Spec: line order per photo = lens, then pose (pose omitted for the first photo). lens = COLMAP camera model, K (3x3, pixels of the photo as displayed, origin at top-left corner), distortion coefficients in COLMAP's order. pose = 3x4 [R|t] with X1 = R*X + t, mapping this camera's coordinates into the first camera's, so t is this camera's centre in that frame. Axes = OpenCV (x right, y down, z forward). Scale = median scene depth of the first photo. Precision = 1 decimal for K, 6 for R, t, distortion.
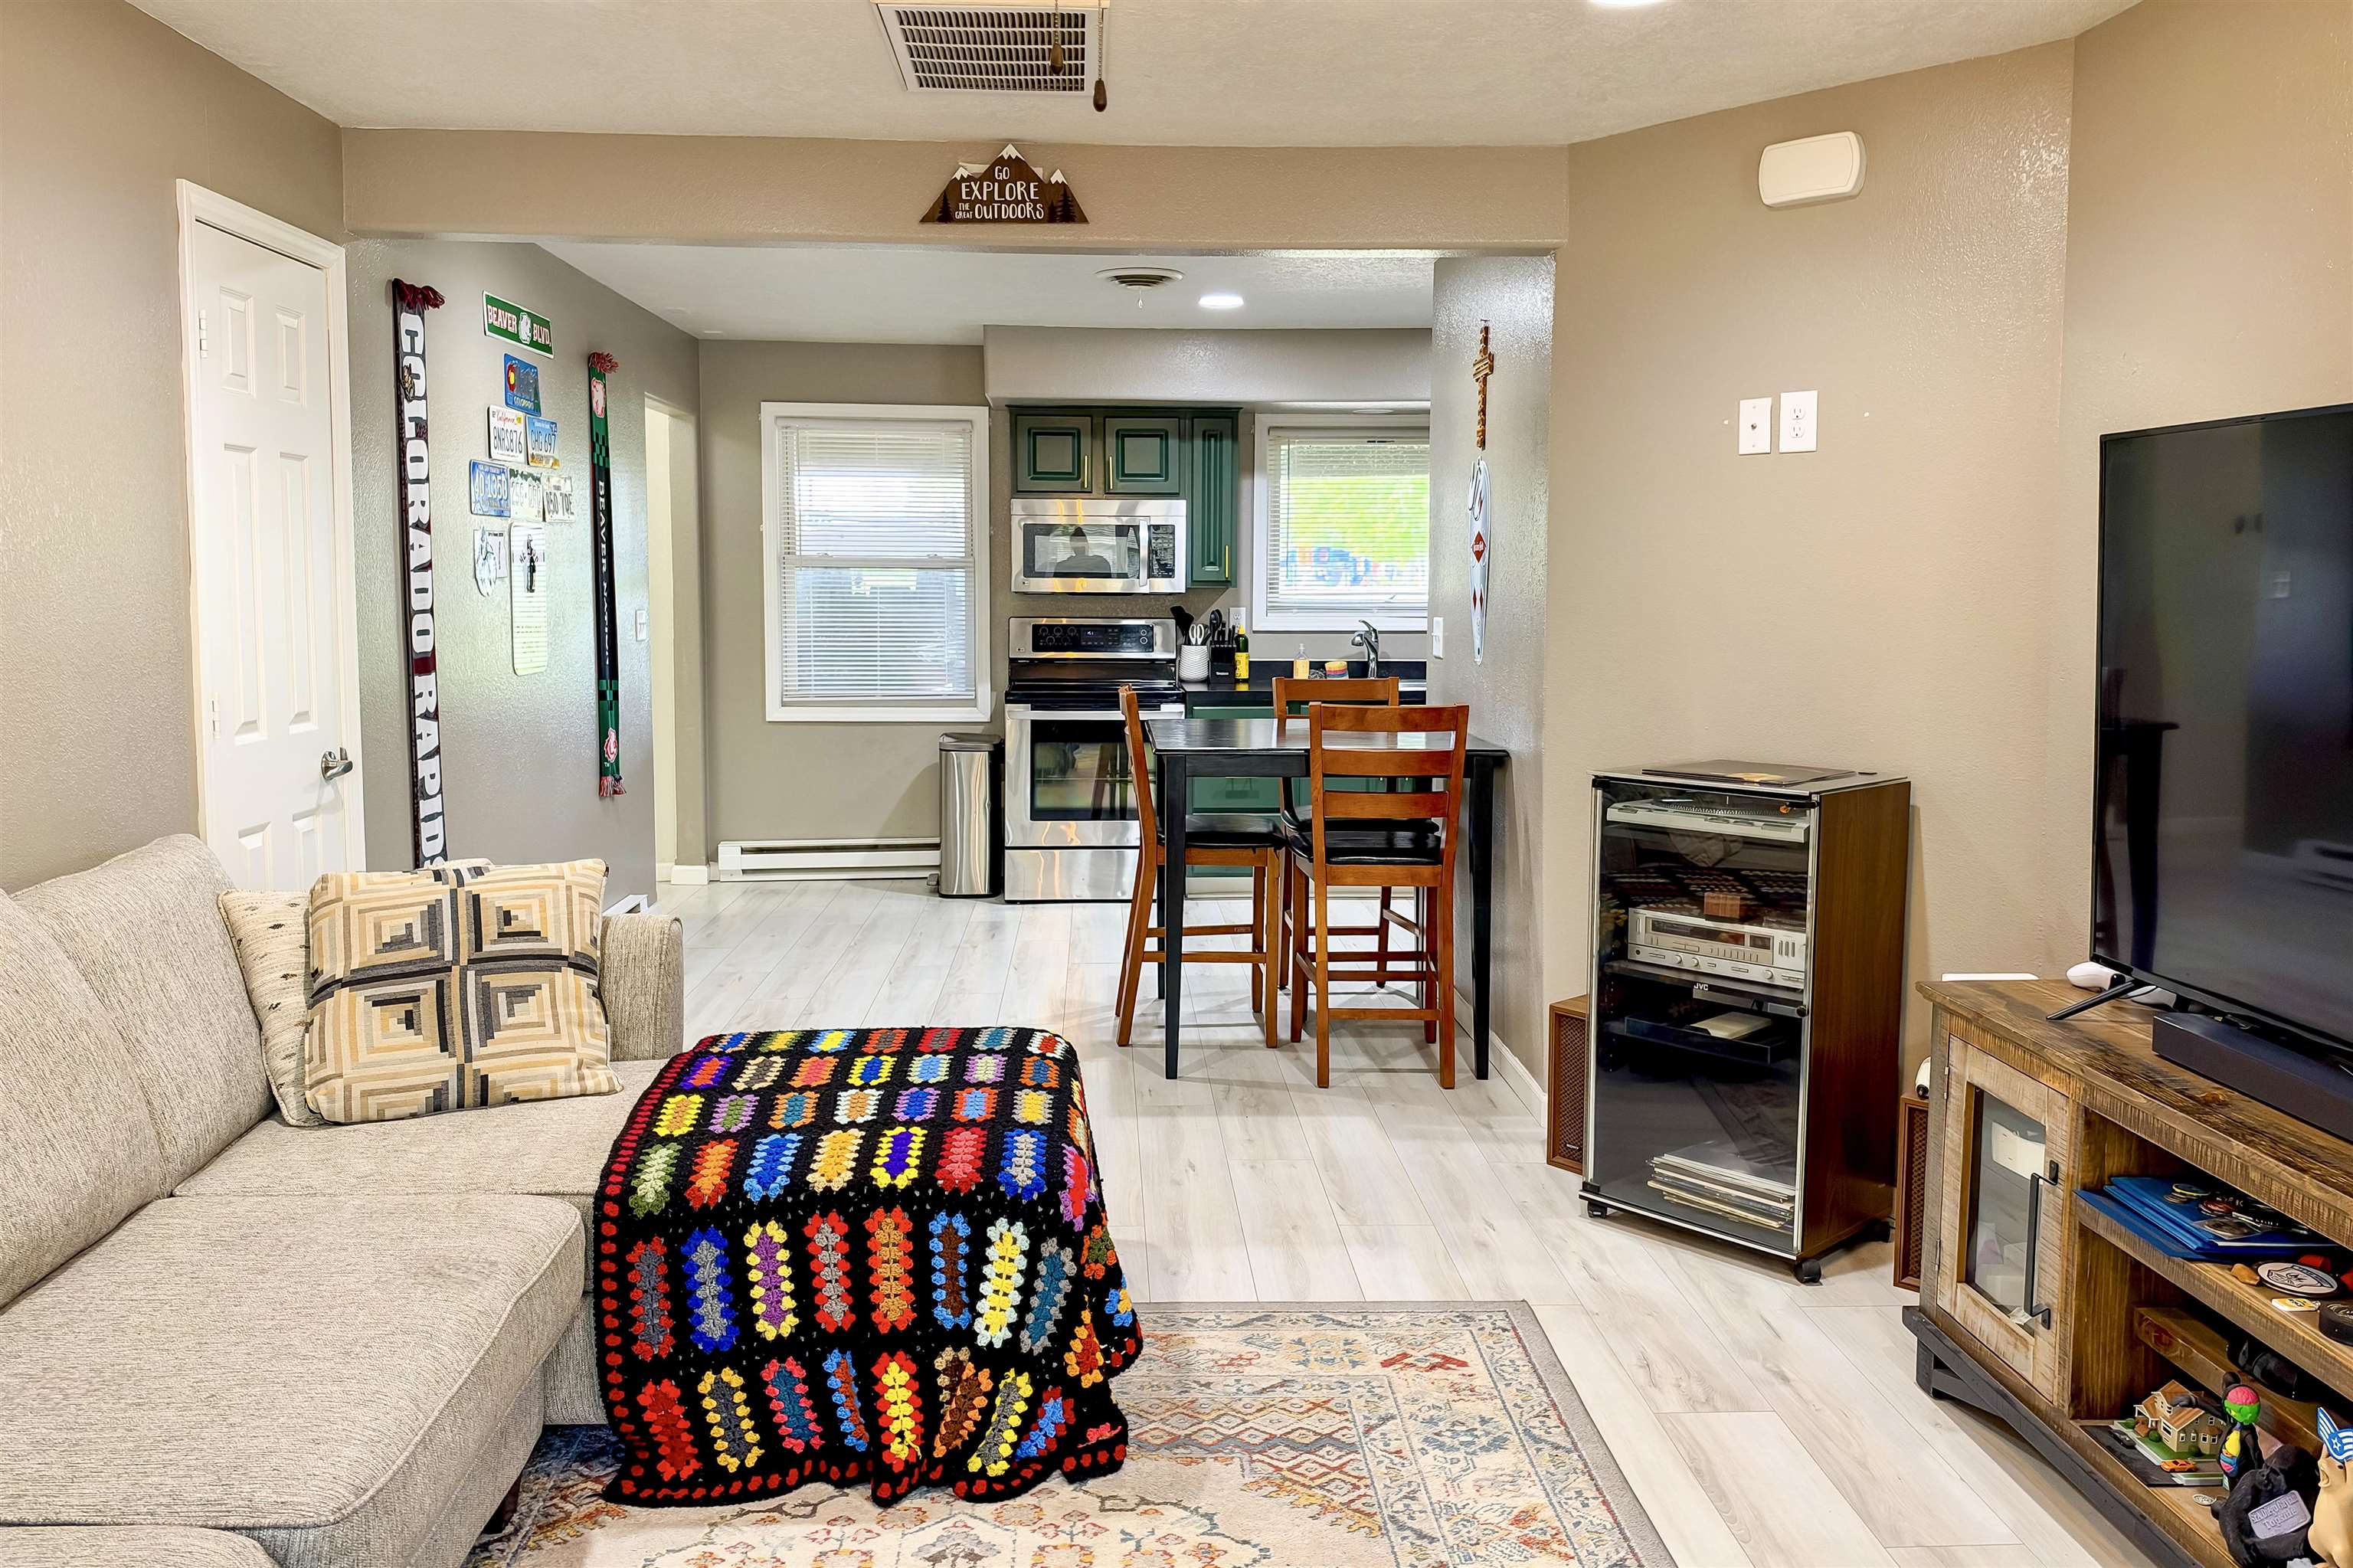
lens RADIAL K [[1711.4, 0, 1174.9], [0, 1711.4, 713.1], [0, 0, 1]] dist [0.125155, -0.265337]
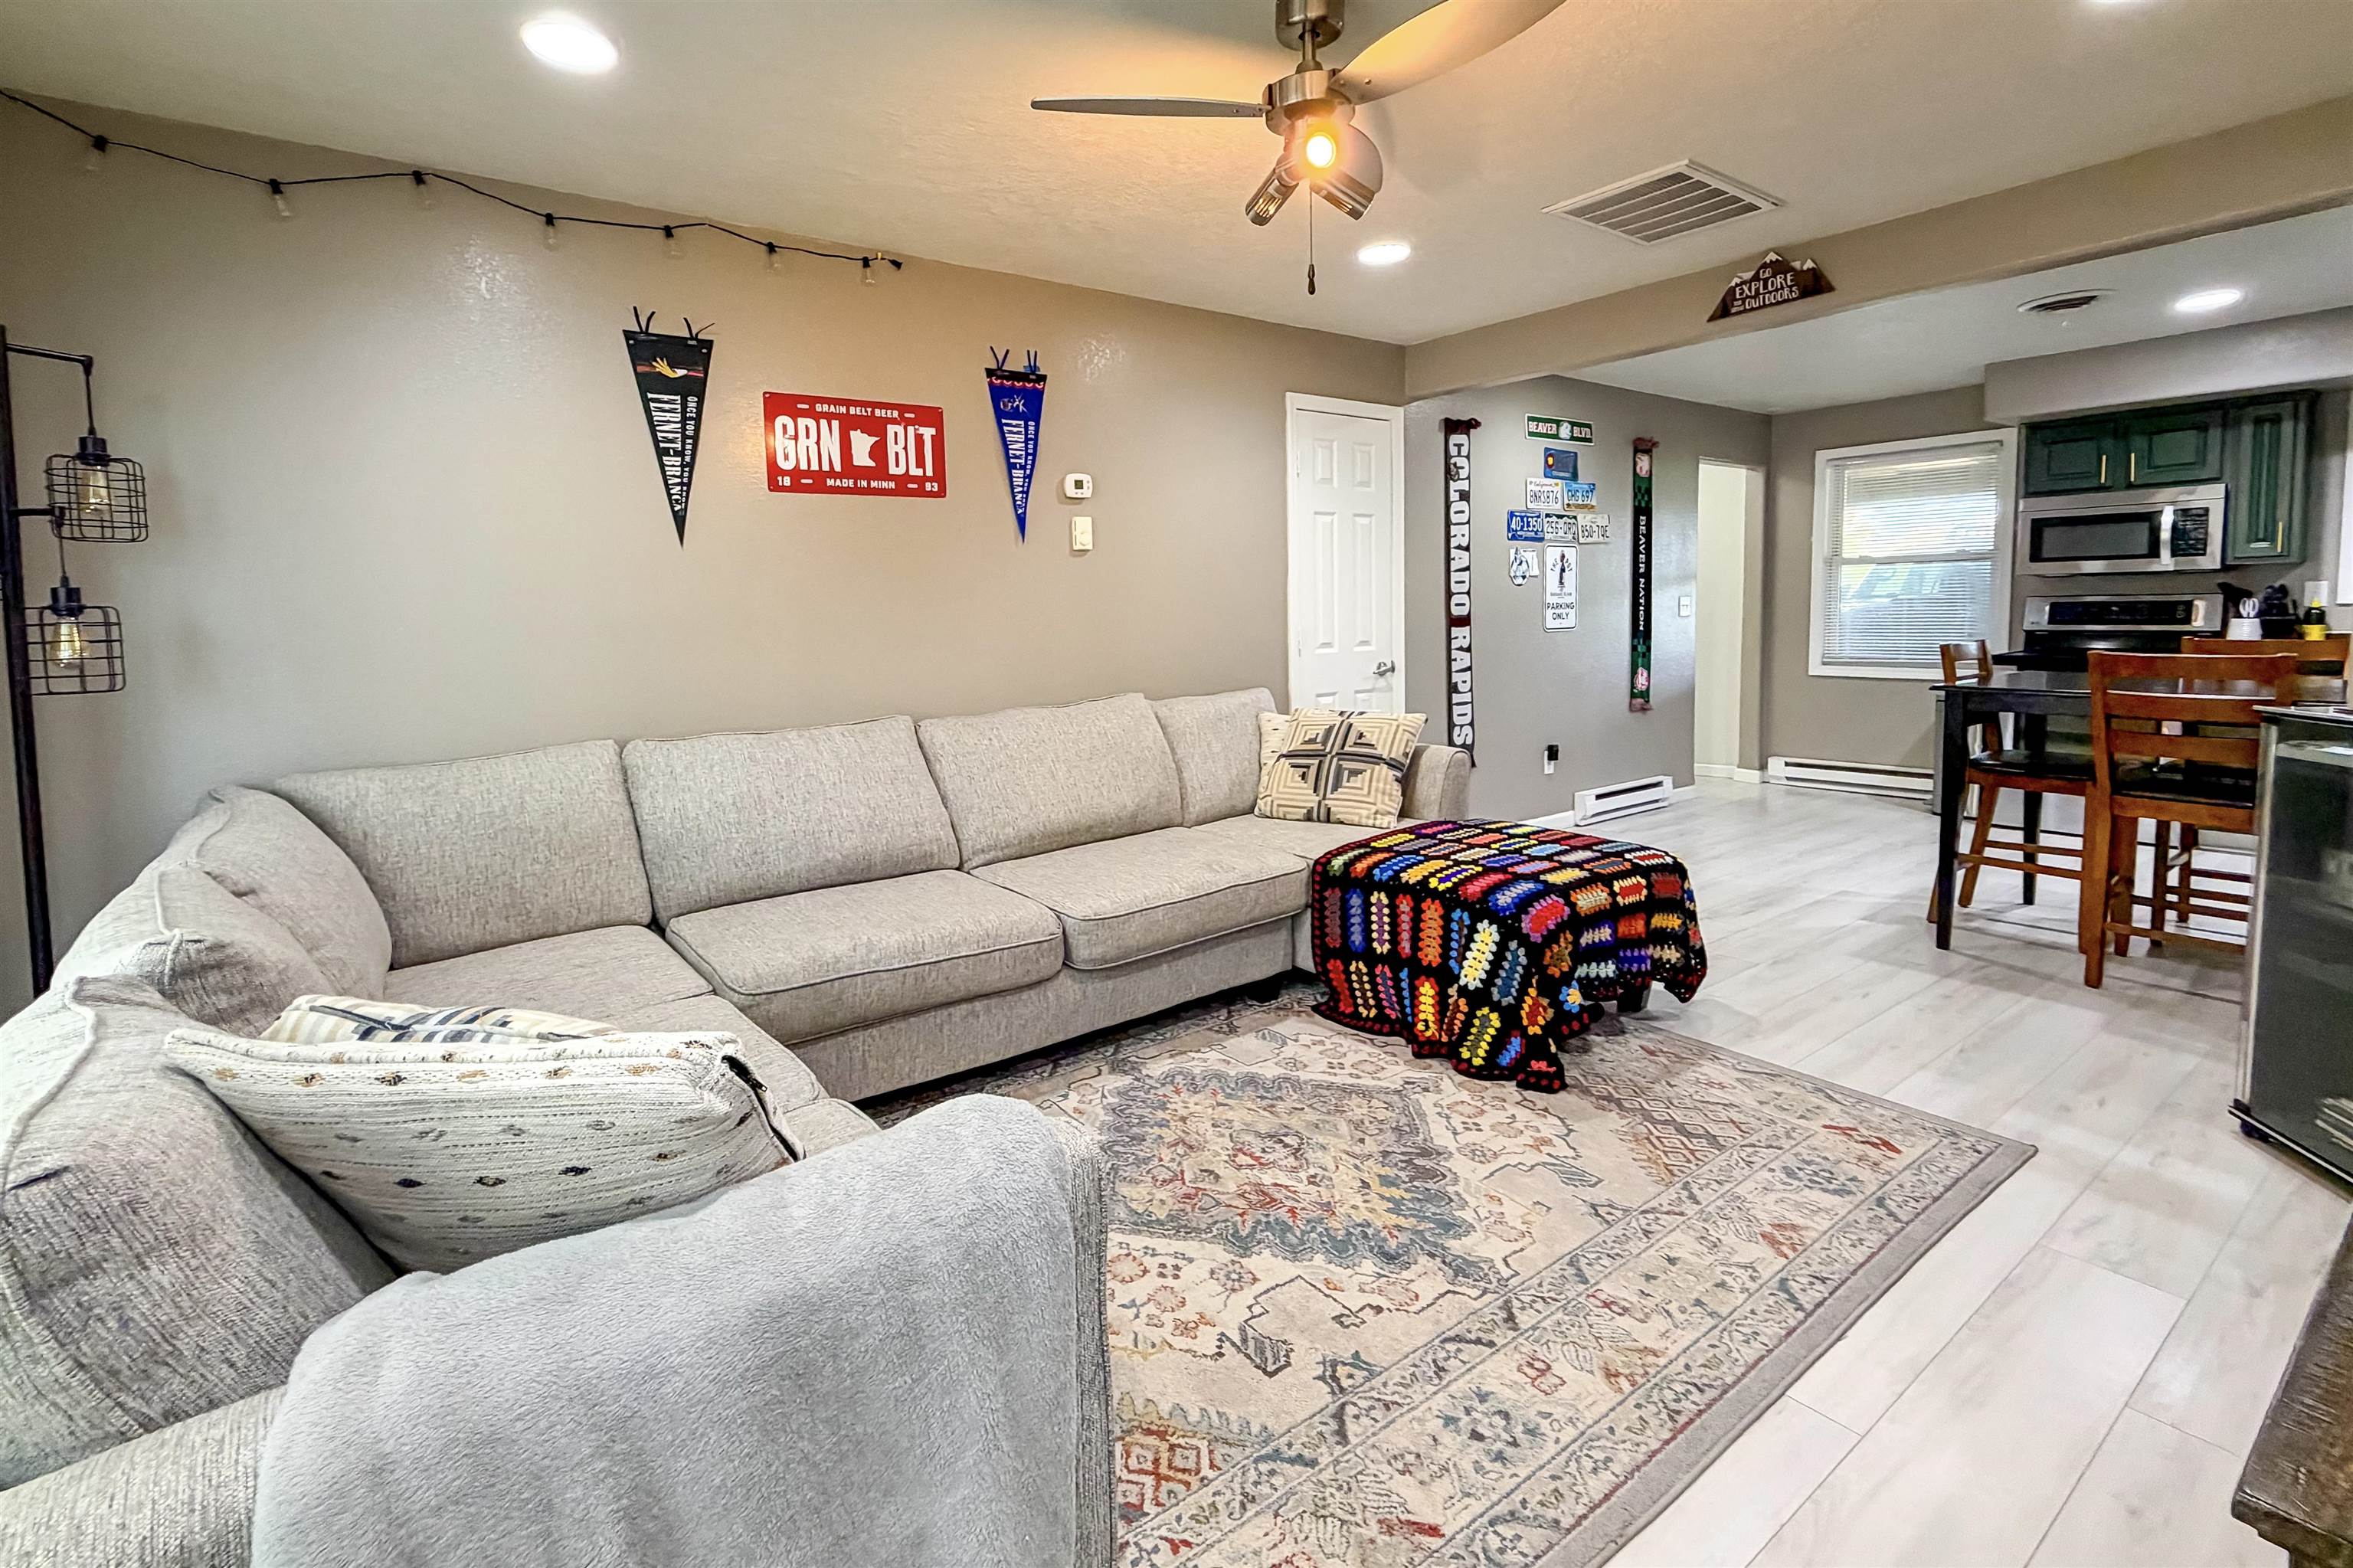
lens RADIAL K [[1063.9, 0, 1101.7], [0, 1063.9, 683.5], [0, 0, 1]] dist [0.001725, 0.000856]
pose [[0.534701, 0.042256, -0.843984, 0.503502], [-0.042963, 0.998817, 0.022789, 0.043864], [0.843949, 0.024075, 0.535883, 0.092421]]
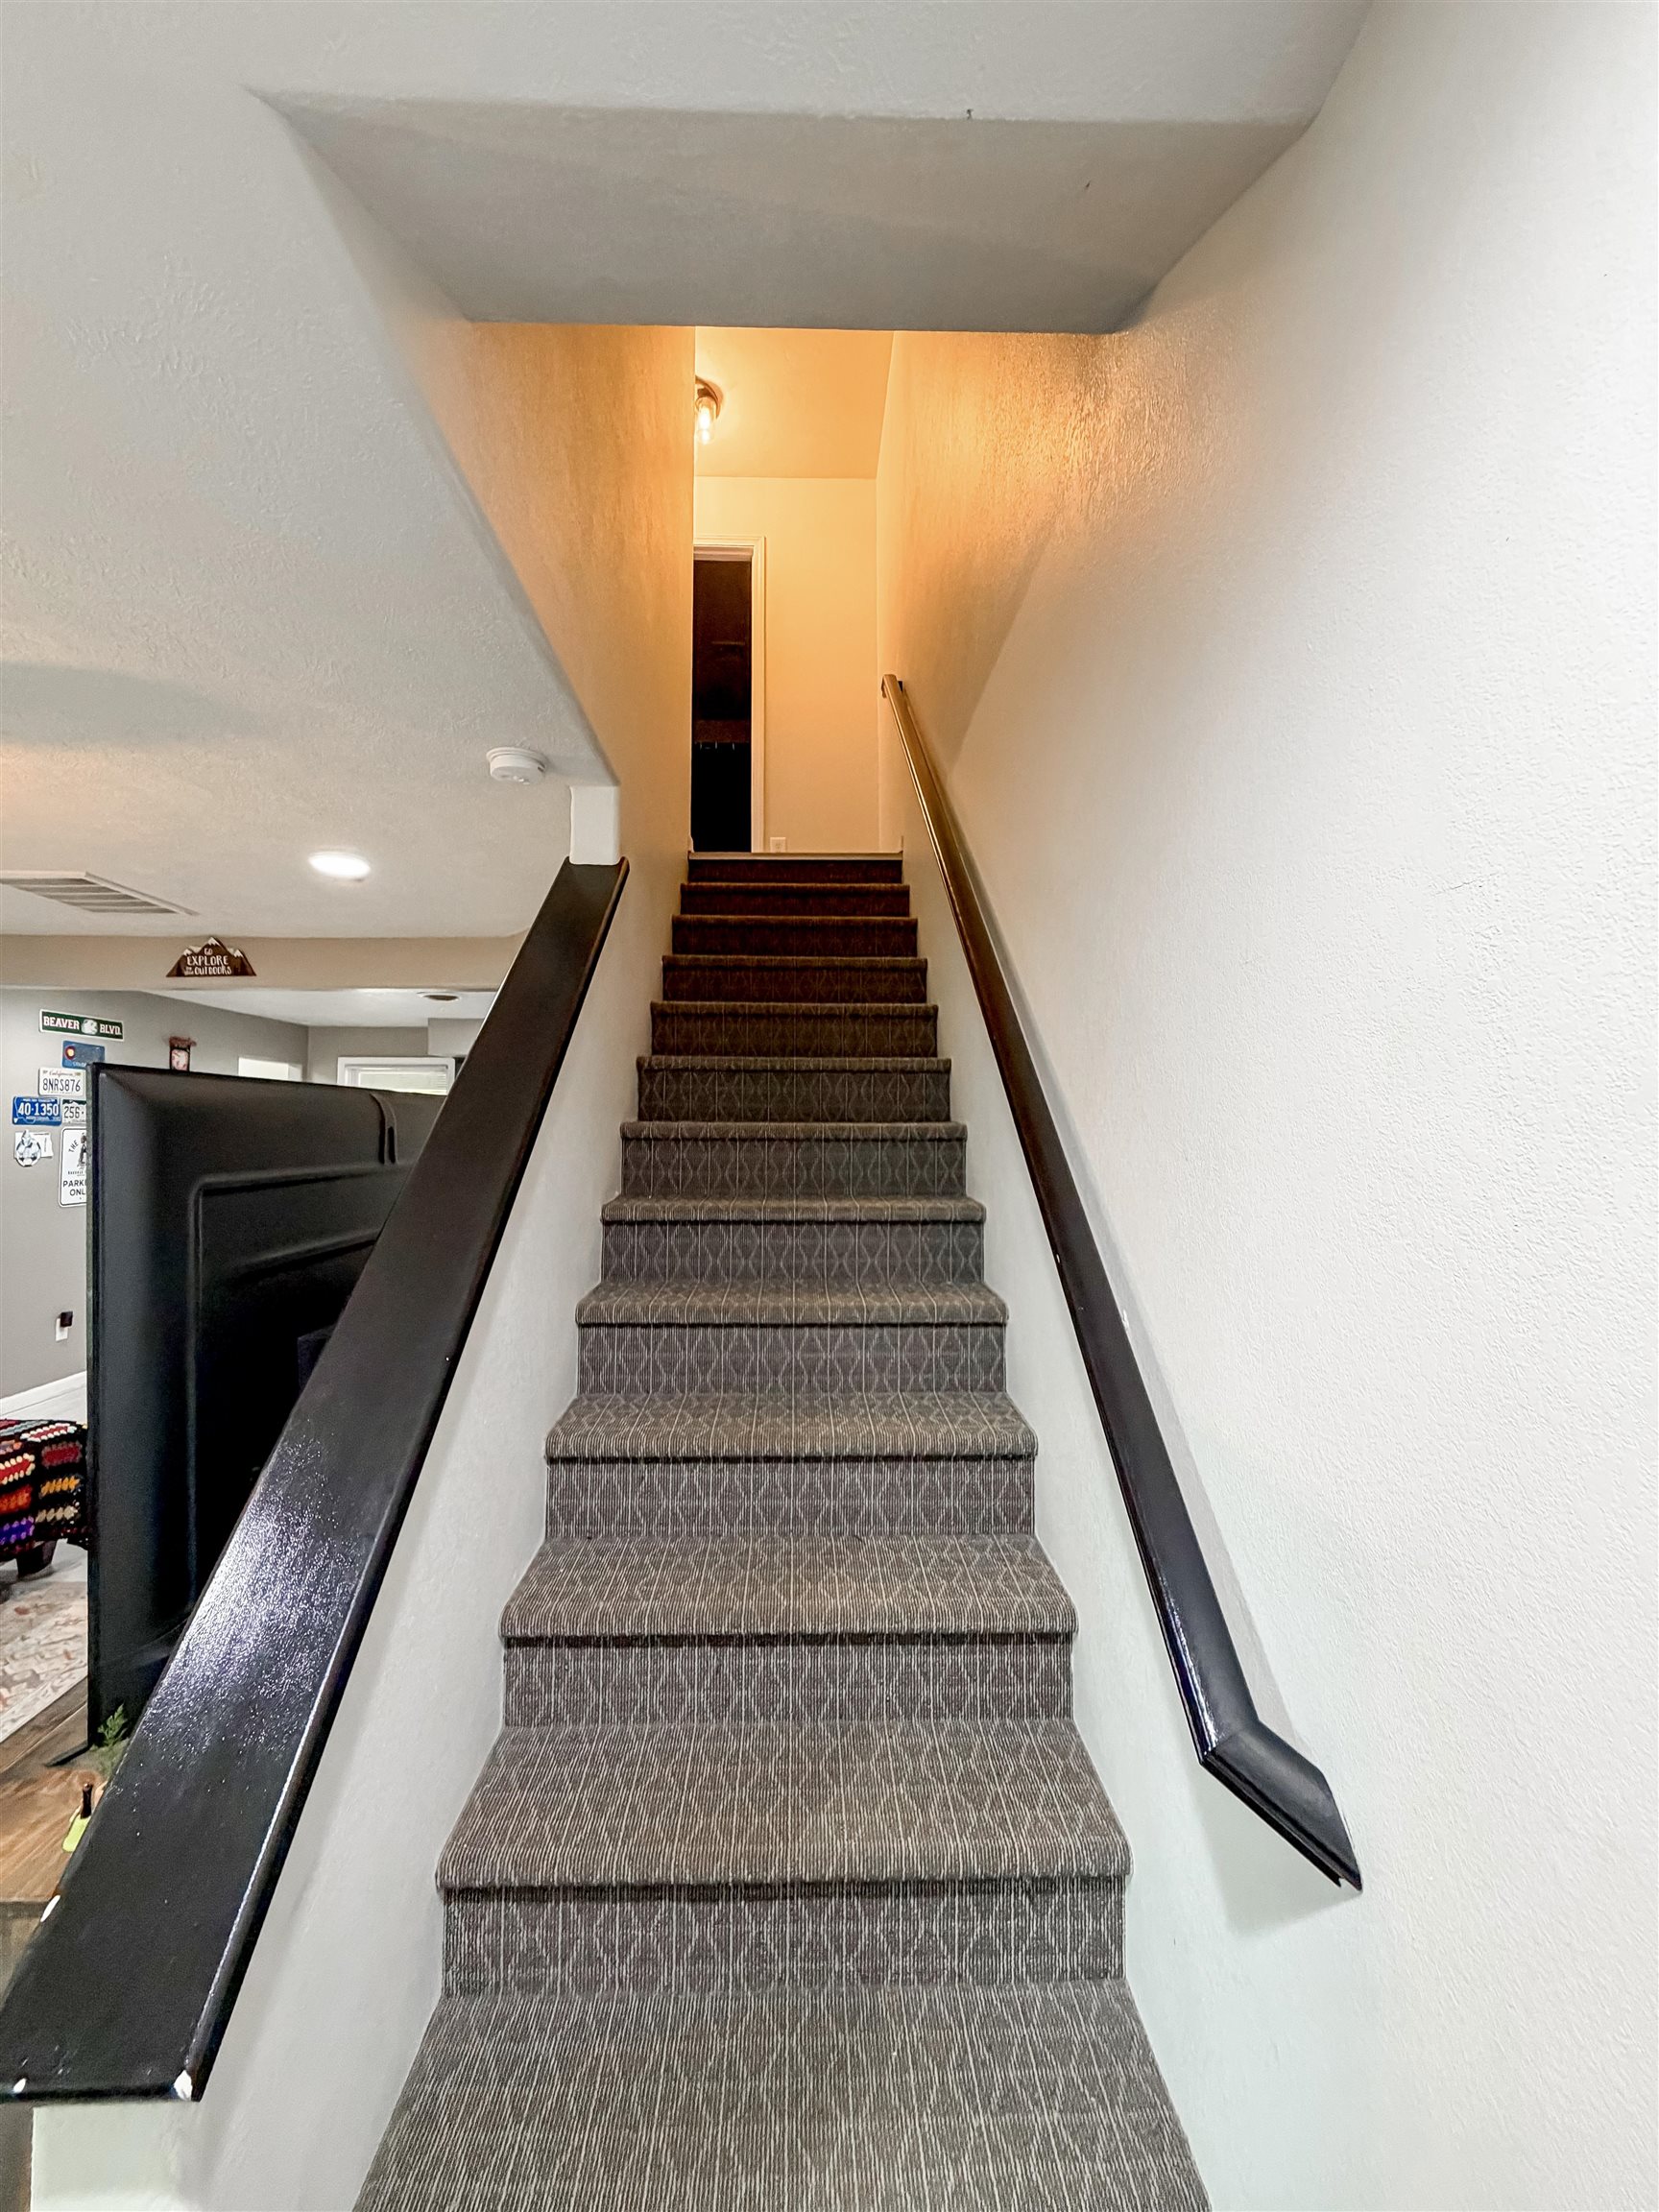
lens RADIAL K [[891.8, 0, 819.8], [0, 891.8, 1095.8], [0, 0, 1]] dist [0.002187, 0.000160]
pose [[0.999788, -0.004177, -0.020153, 0.825640], [0.001771, 0.993017, -0.117960, -0.046305], [0.020505, 0.117899, 0.992814, 0.059868]]
